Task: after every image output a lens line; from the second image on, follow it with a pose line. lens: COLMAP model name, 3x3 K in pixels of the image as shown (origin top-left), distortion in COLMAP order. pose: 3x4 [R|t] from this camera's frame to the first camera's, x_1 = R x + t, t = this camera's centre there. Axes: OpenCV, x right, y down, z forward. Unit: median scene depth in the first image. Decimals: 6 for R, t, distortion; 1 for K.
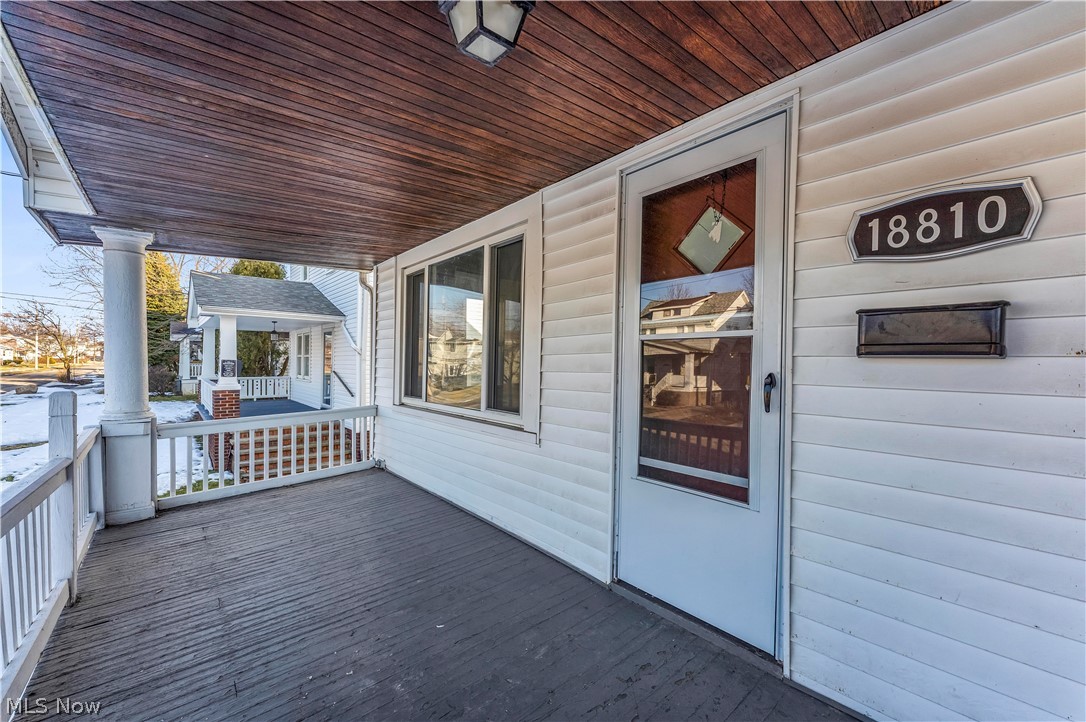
lens RADIAL K [[433.4, 0, 543.0], [0, 433.4, 361.0], [0, 0, 1]] dist [-0.001251, -0.000199]
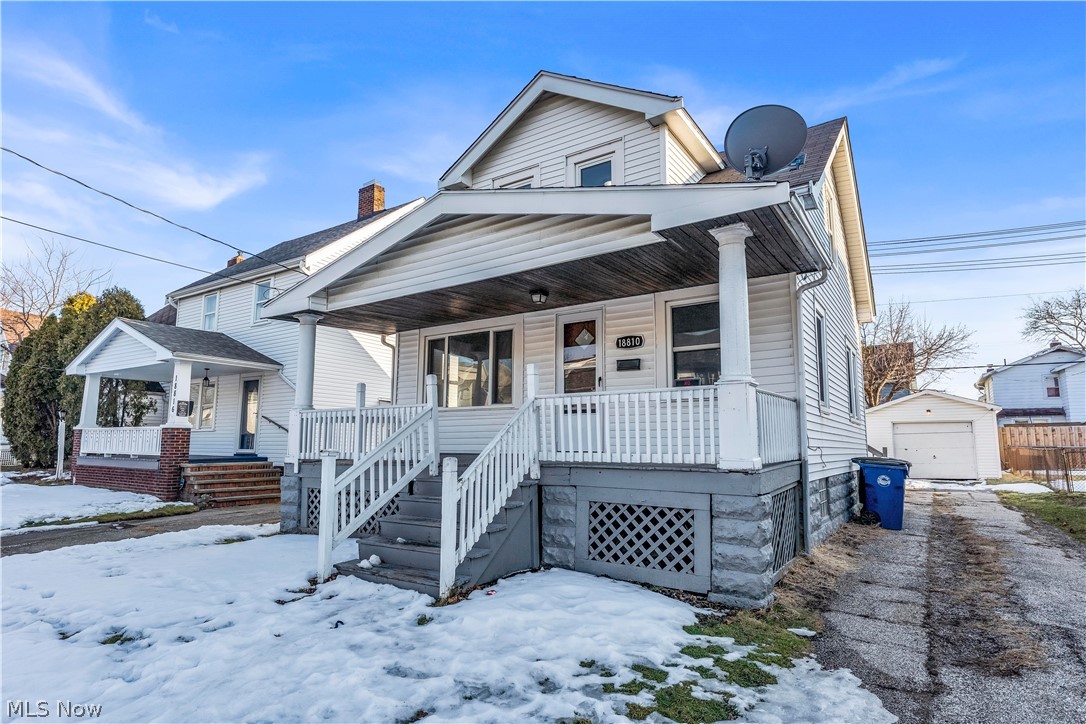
lens RADIAL K [[593.1, 0, 535.6], [0, 593.1, 363.9], [0, 0, 1]] dist [-0.003911, 0.000749]
pose [[0.966100, 0.027847, 0.256663, -1.078206], [0.006283, 0.991335, -0.131209, 0.474465], [-0.258092, 0.128374, 0.957553, -3.059776]]
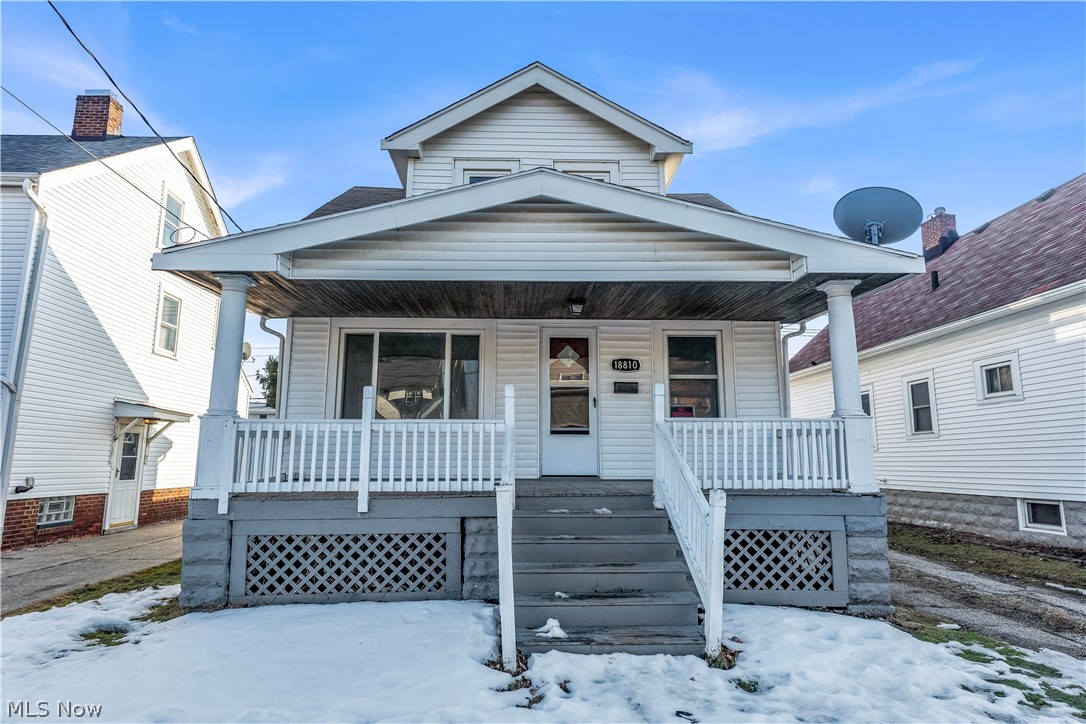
lens RADIAL K [[593.1, 0, 535.6], [0, 593.1, 363.9], [0, 0, 1]] dist [-0.003911, 0.000749]
pose [[0.629292, 0.118095, 0.768144, -2.922762], [0.001026, 0.988260, -0.152776, 0.409562], [-0.777168, 0.096929, 0.621784, -1.396789]]
